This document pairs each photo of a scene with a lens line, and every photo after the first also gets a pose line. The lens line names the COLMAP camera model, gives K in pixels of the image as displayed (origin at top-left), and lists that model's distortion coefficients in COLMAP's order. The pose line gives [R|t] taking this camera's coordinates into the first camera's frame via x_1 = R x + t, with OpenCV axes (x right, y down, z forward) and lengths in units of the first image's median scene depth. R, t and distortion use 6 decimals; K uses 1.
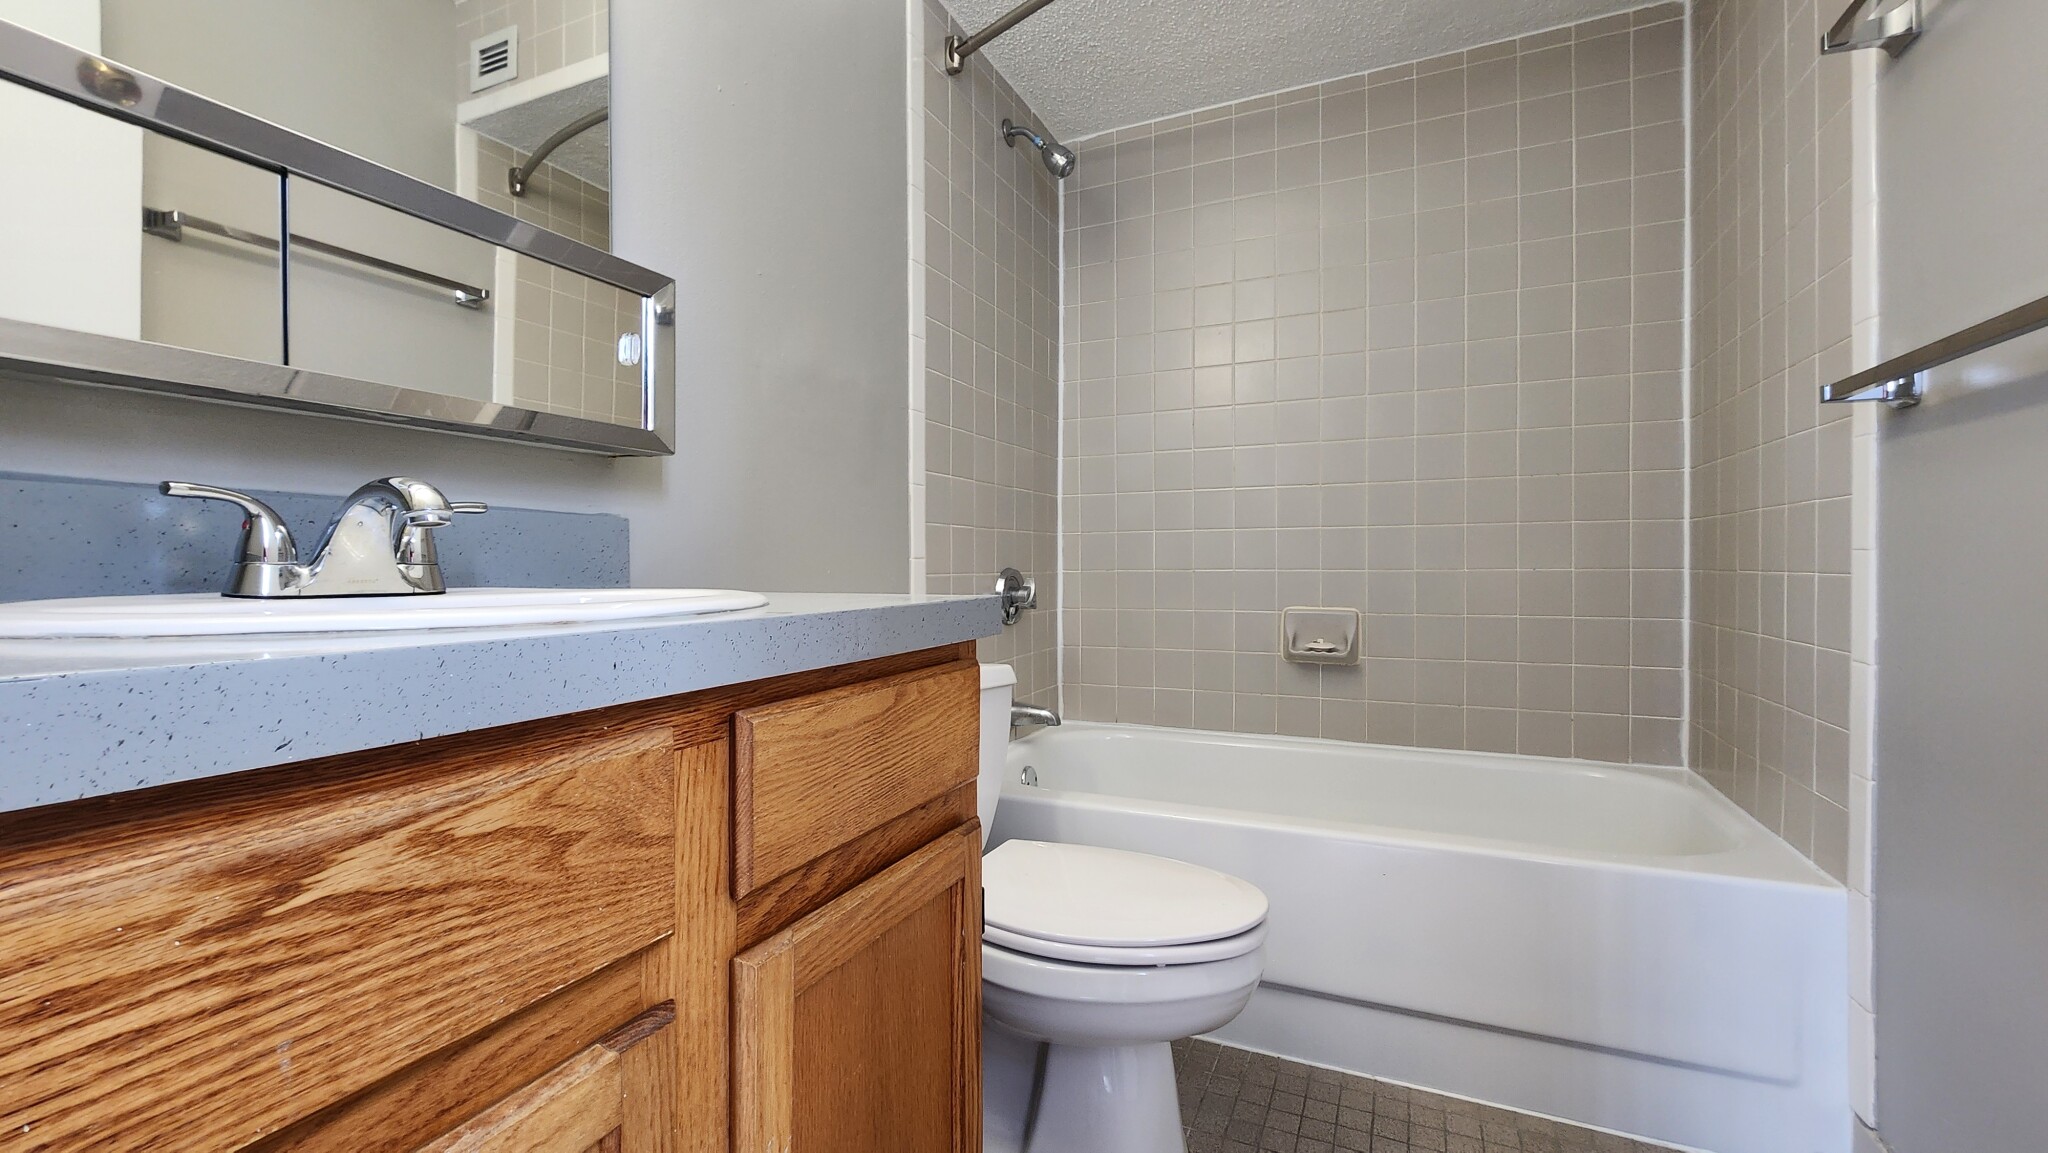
lens RADIAL K [[853.4, 0, 1026.2], [0, 853.4, 566.4], [0, 0, 1]] dist [0.000500, 0.000030]
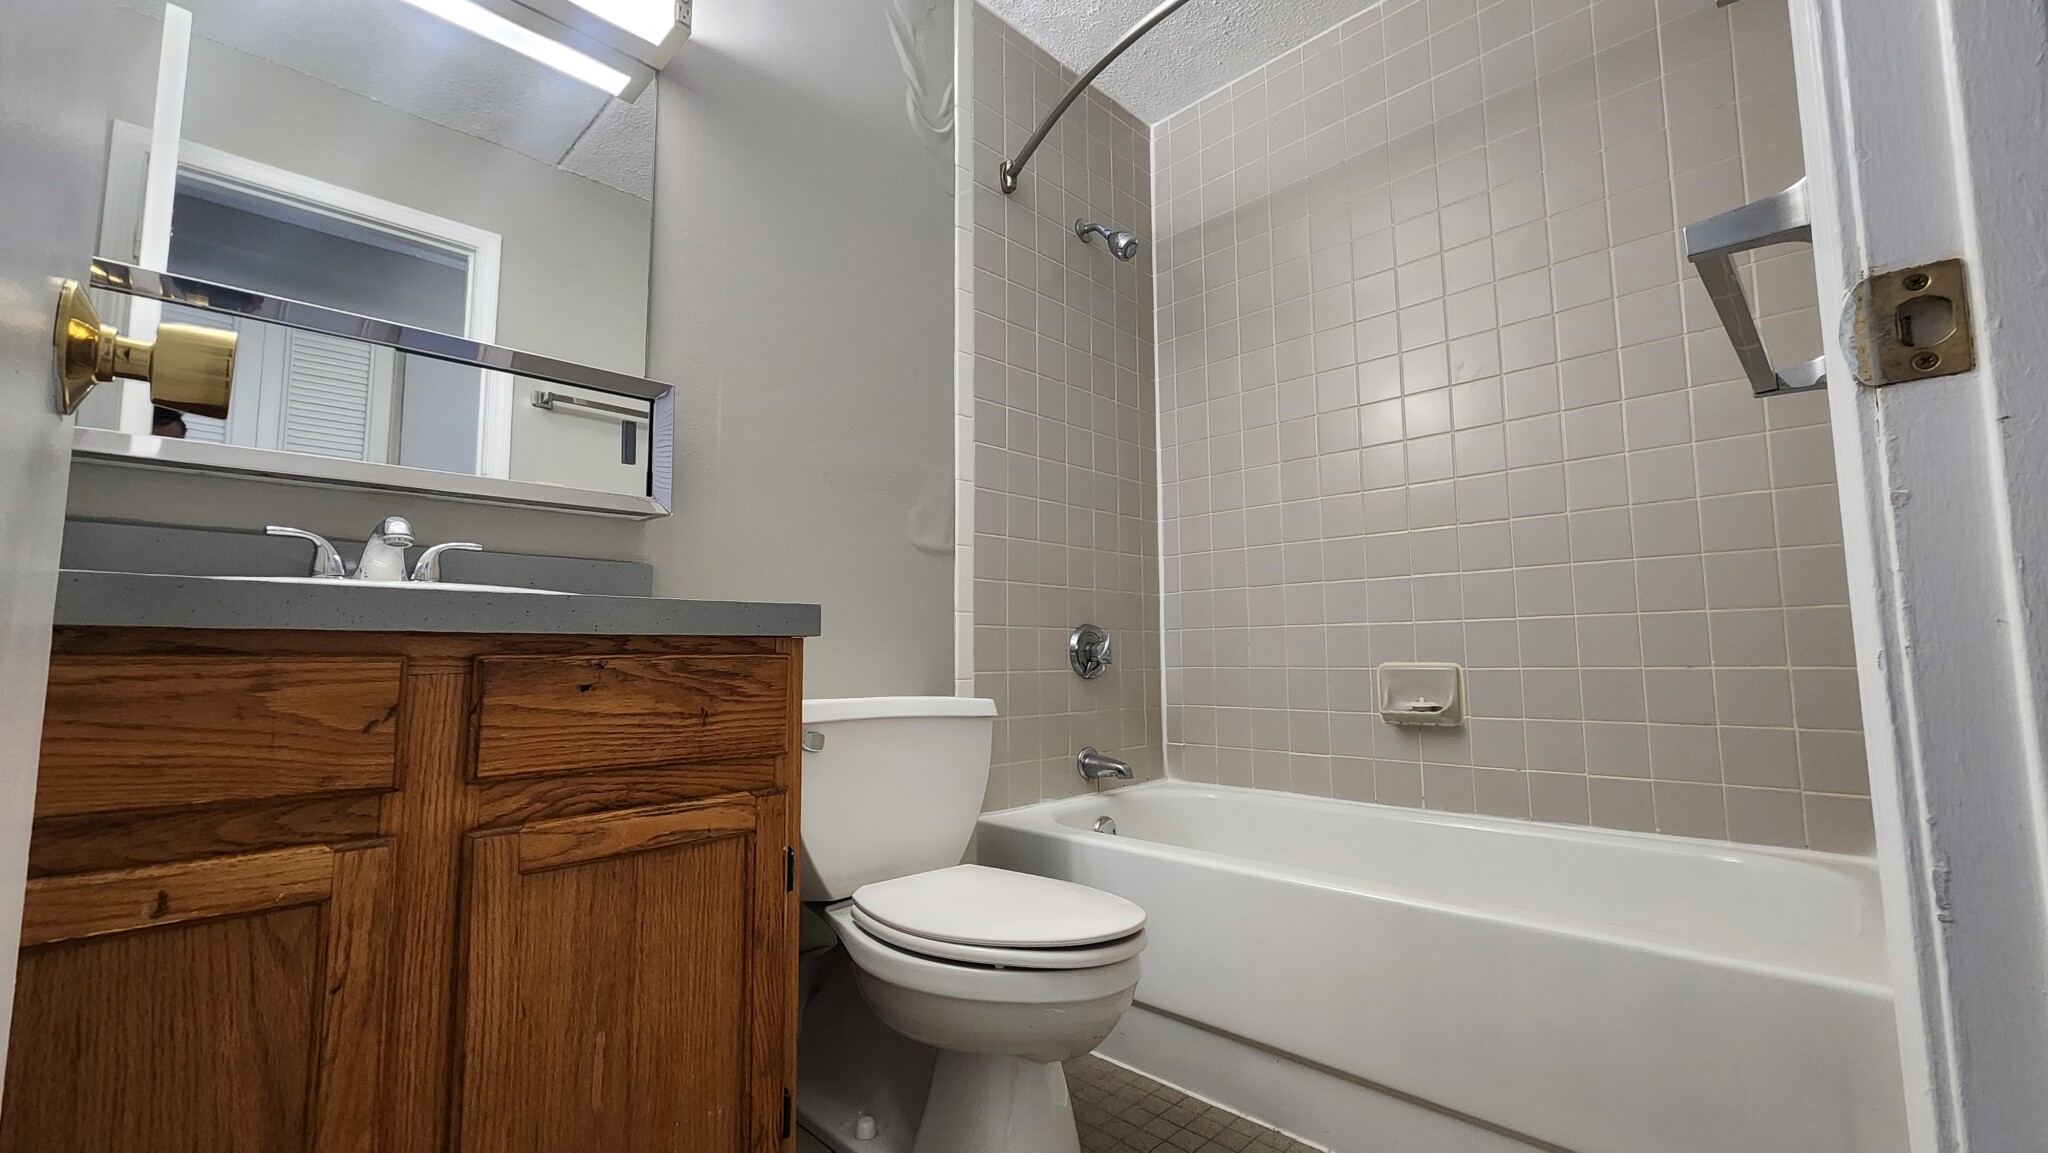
lens RADIAL K [[835.3, 0, 1024.0], [0, 835.3, 576.5], [0, 0, 1]] dist [-0.035907, 0.000000]
pose [[0.933918, -0.037687, -0.355496, 0.279842], [0.000866, 0.994663, -0.103172, 0.050167], [0.357487, 0.096046, 0.928966, 0.014233]]
